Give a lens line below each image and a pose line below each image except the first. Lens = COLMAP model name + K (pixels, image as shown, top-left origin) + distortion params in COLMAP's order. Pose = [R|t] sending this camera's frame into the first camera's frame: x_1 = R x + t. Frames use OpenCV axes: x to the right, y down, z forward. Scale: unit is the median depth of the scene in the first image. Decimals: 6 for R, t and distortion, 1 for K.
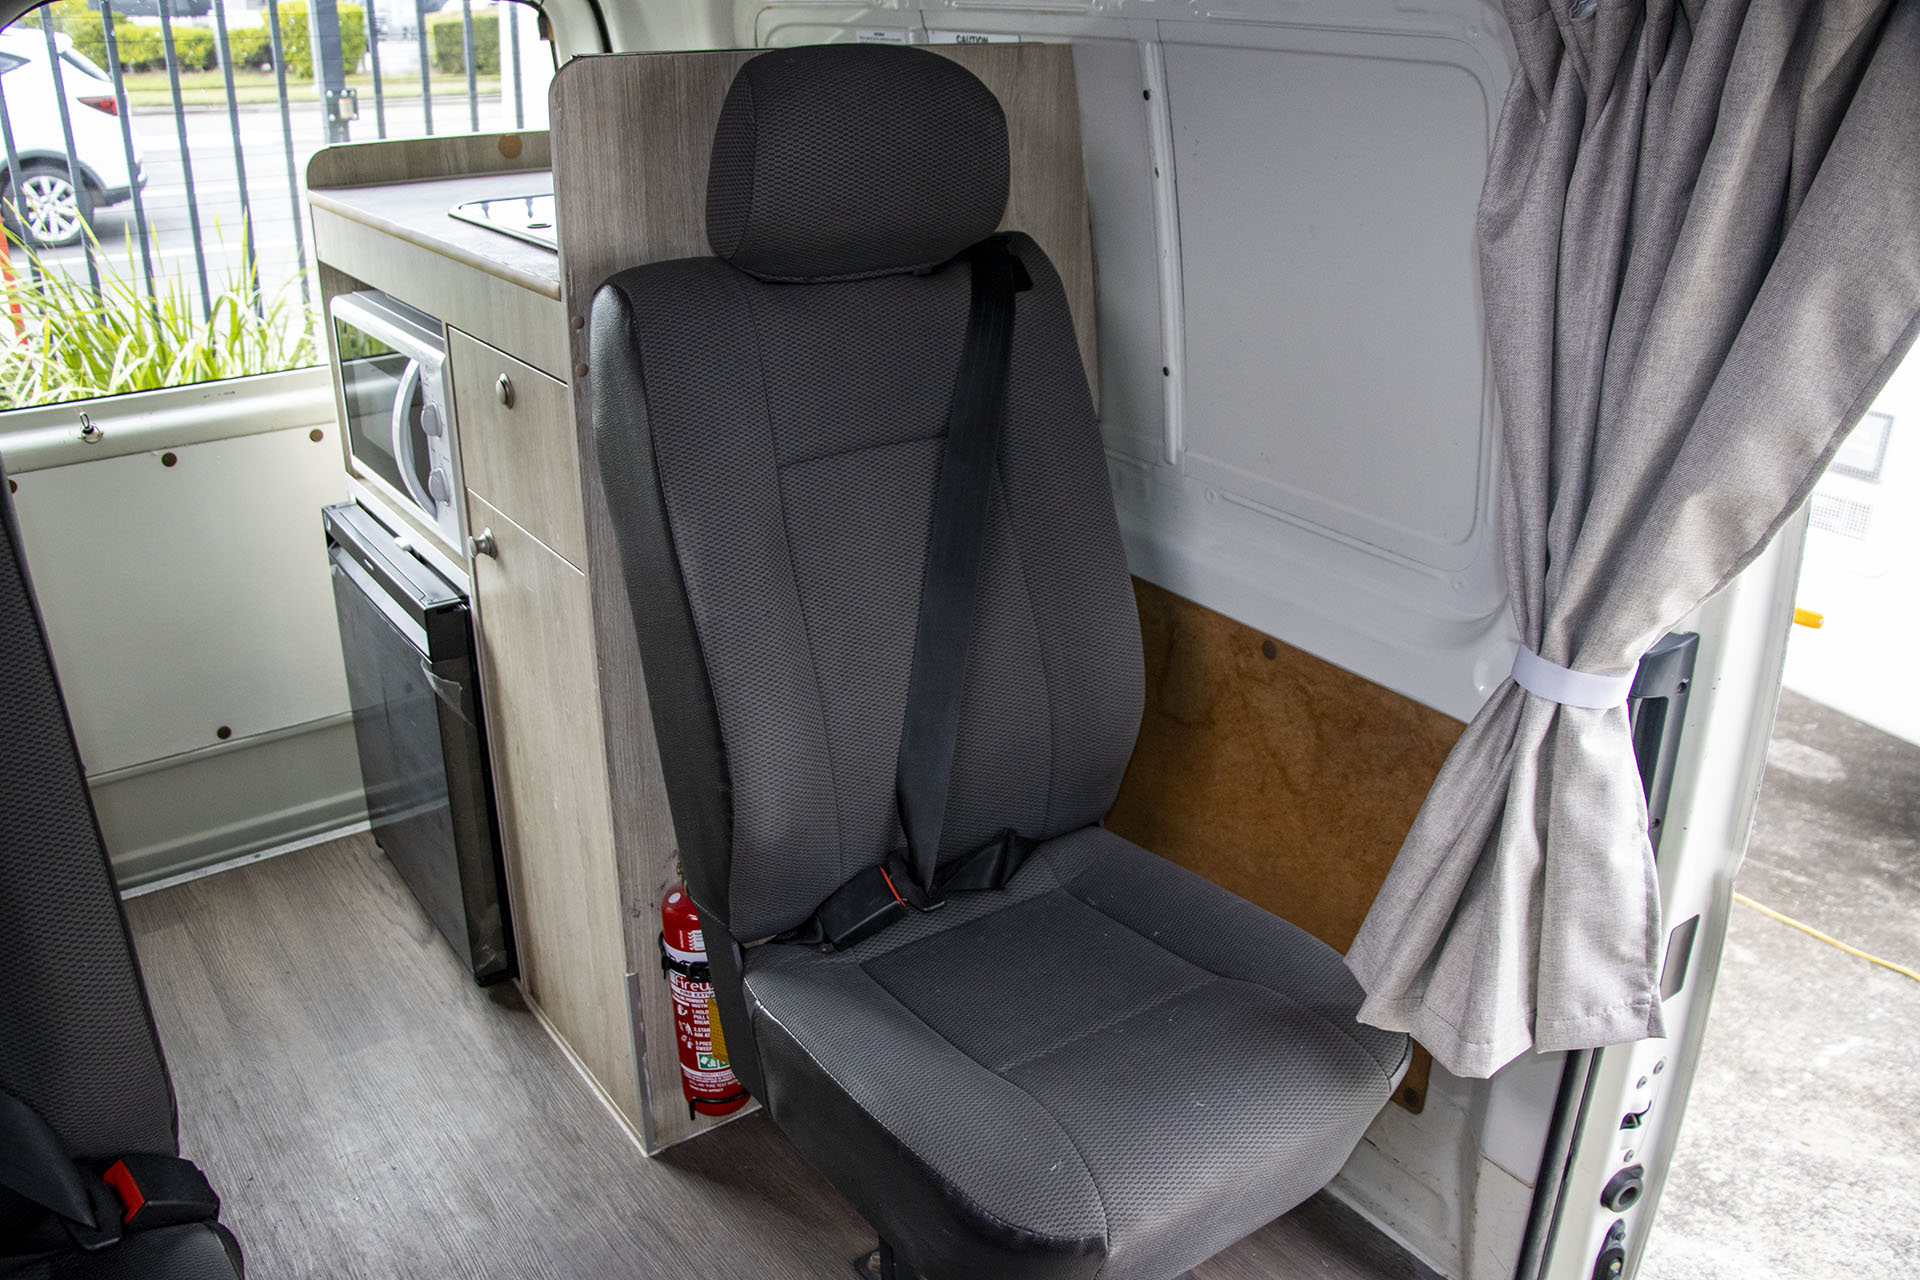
lens RADIAL K [[1611.7, 0, 968.8], [0, 1611.7, 671.8], [0, 0, 1]] dist [-0.176911, 0.156984]
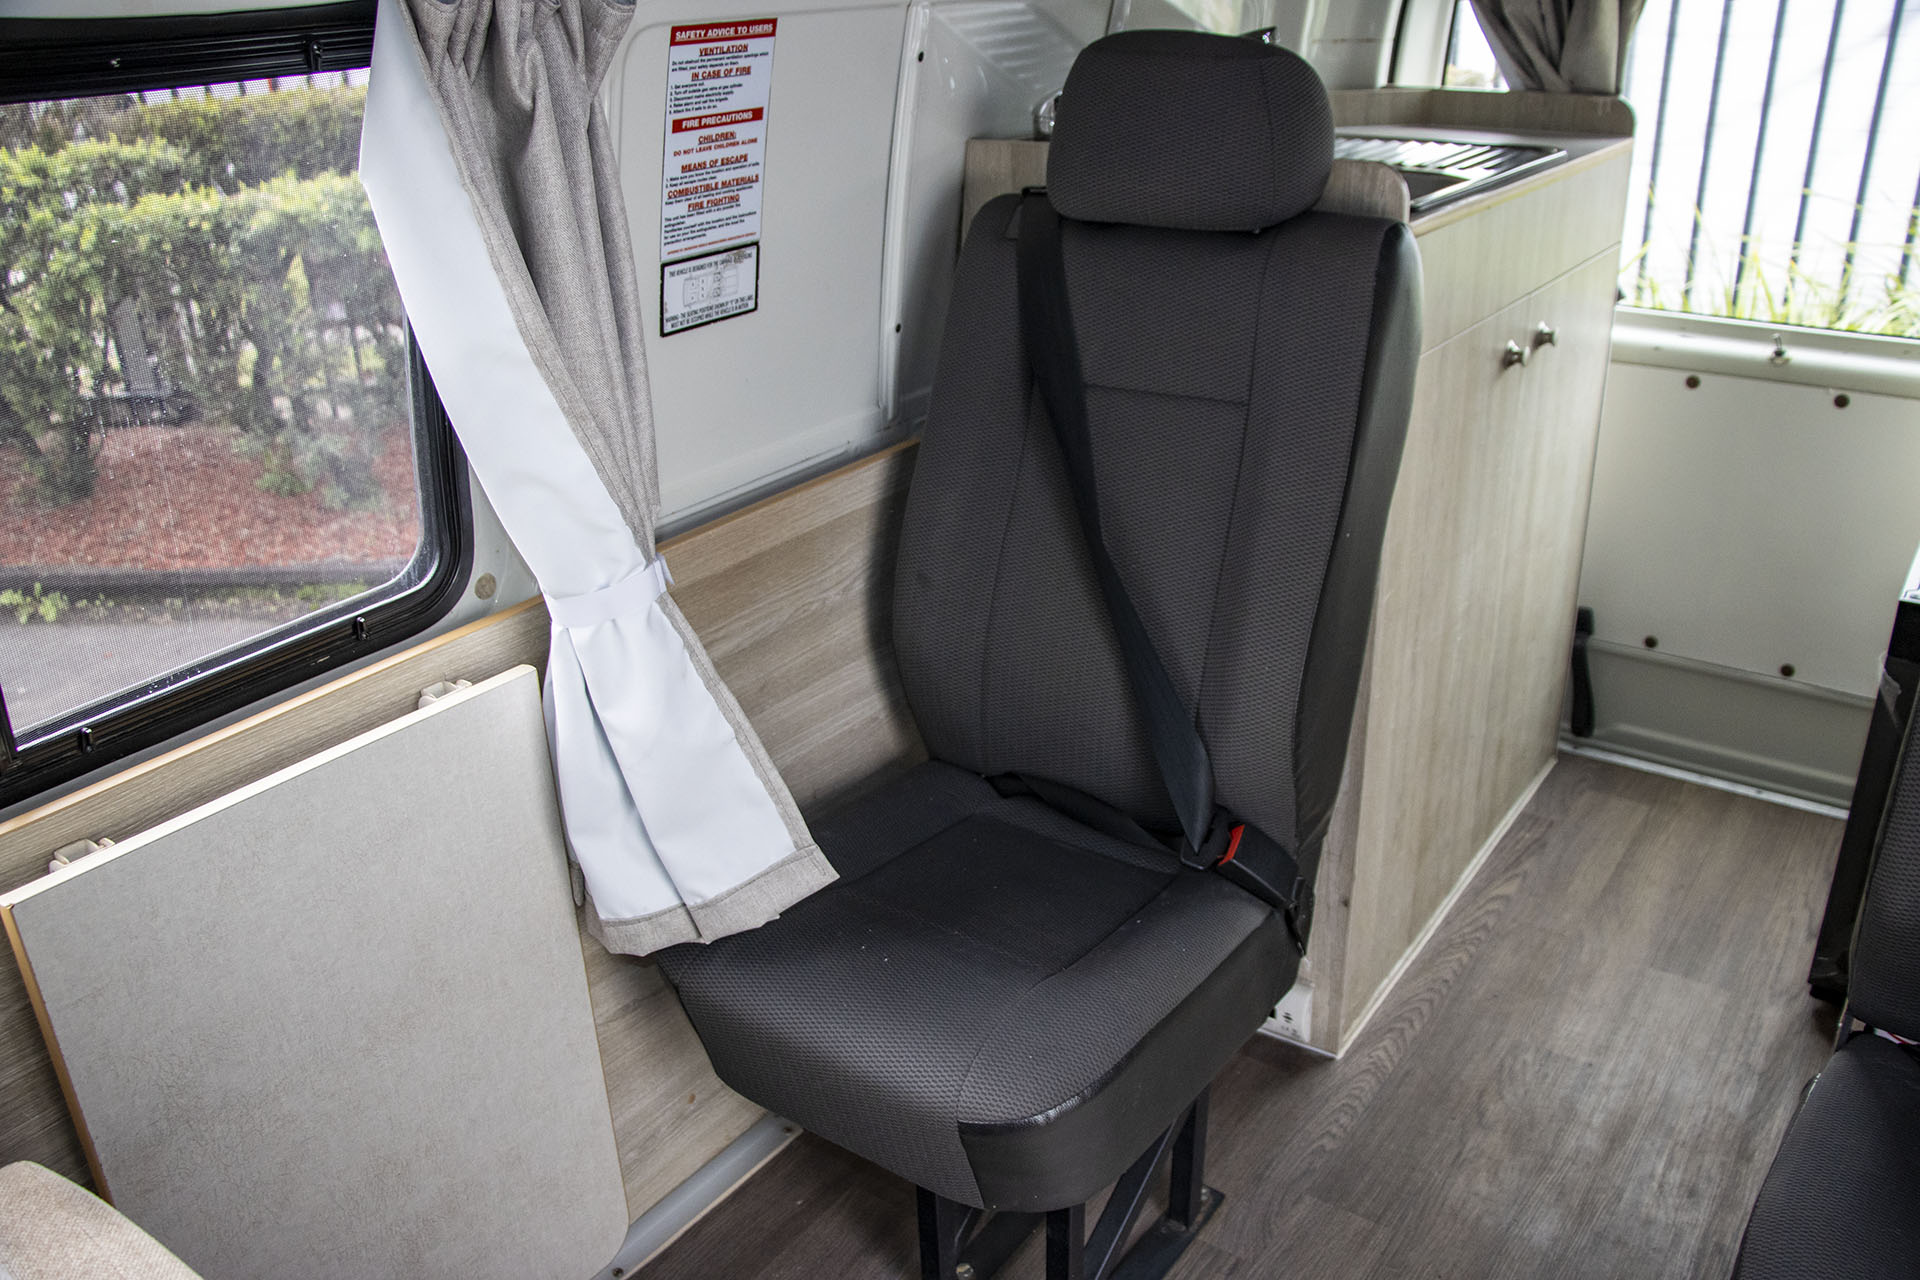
lens RADIAL K [[1611.7, 0, 968.8], [0, 1611.7, 671.8], [0, 0, 1]] dist [-0.176911, 0.156984]
pose [[0.307366, 0.375875, -0.874211, 0.267625], [-0.360753, 0.896133, 0.258462, -0.032279], [0.880559, 0.235931, 0.411039, 0.115759]]
